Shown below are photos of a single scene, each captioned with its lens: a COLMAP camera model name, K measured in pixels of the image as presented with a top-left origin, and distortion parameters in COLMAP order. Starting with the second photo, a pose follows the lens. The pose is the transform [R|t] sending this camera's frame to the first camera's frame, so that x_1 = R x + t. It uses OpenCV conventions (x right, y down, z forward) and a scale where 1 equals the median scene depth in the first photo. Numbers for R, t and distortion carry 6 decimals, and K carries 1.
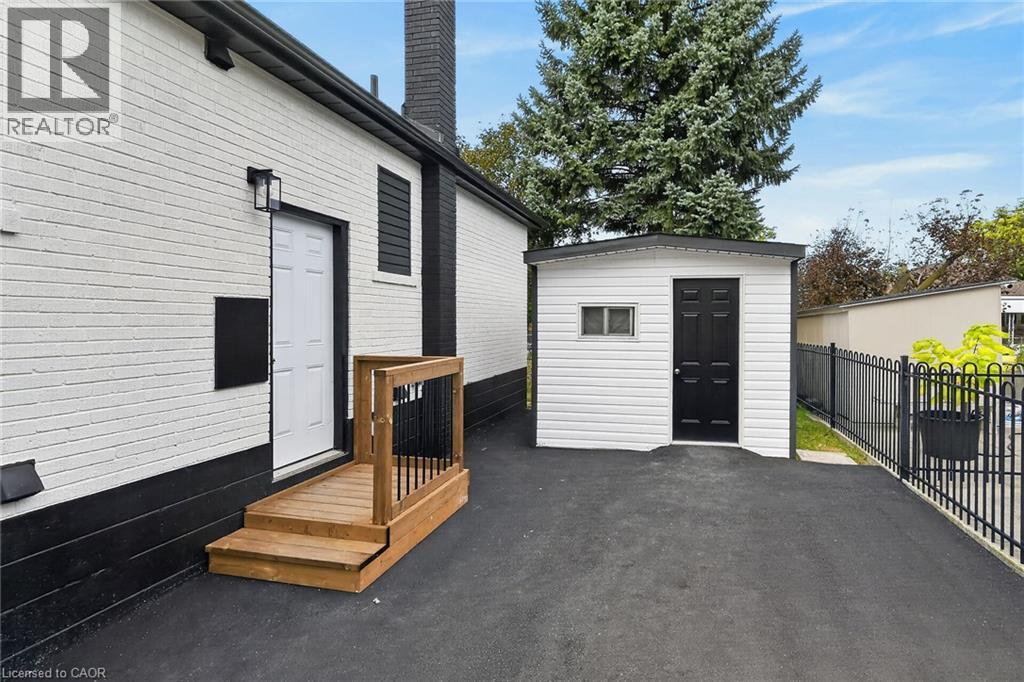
lens RADIAL K [[506.5, 0, 568.9], [0, 506.5, 321.3], [0, 0, 1]] dist [-0.009829, -0.000328]
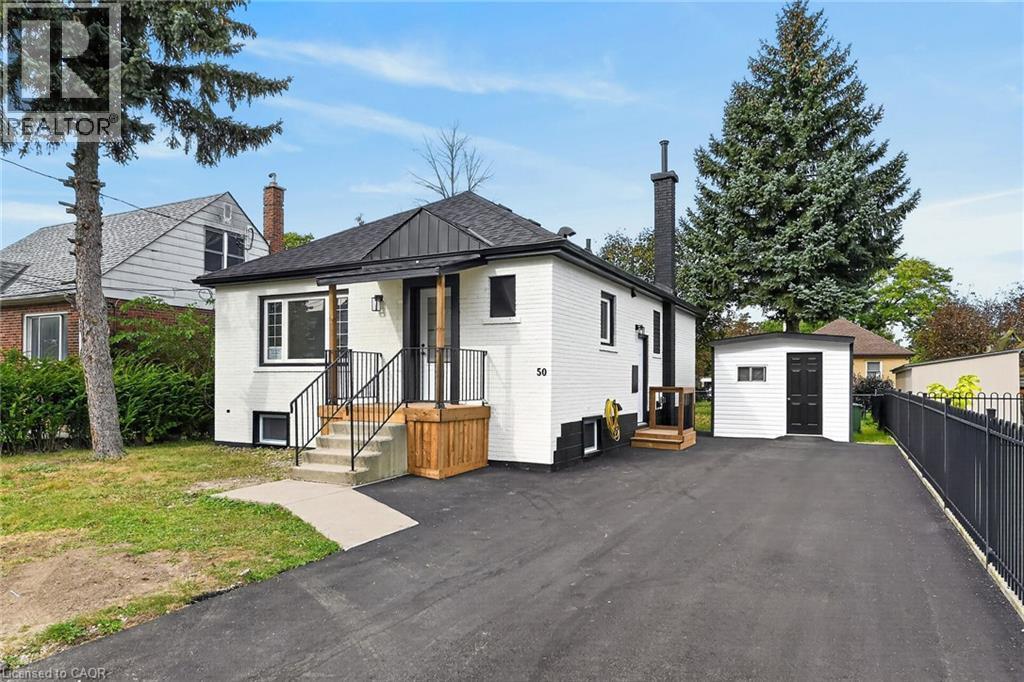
lens RADIAL K [[614.9, 0, 513.3], [0, 614.9, 375.0], [0, 0, 1]] dist [-0.000498, 0.000203]
pose [[0.964364, 0.000274, -0.264579, -0.187607], [-0.002551, 0.999963, -0.008264, 0.026368], [0.264567, 0.008644, 0.964328, -1.583067]]
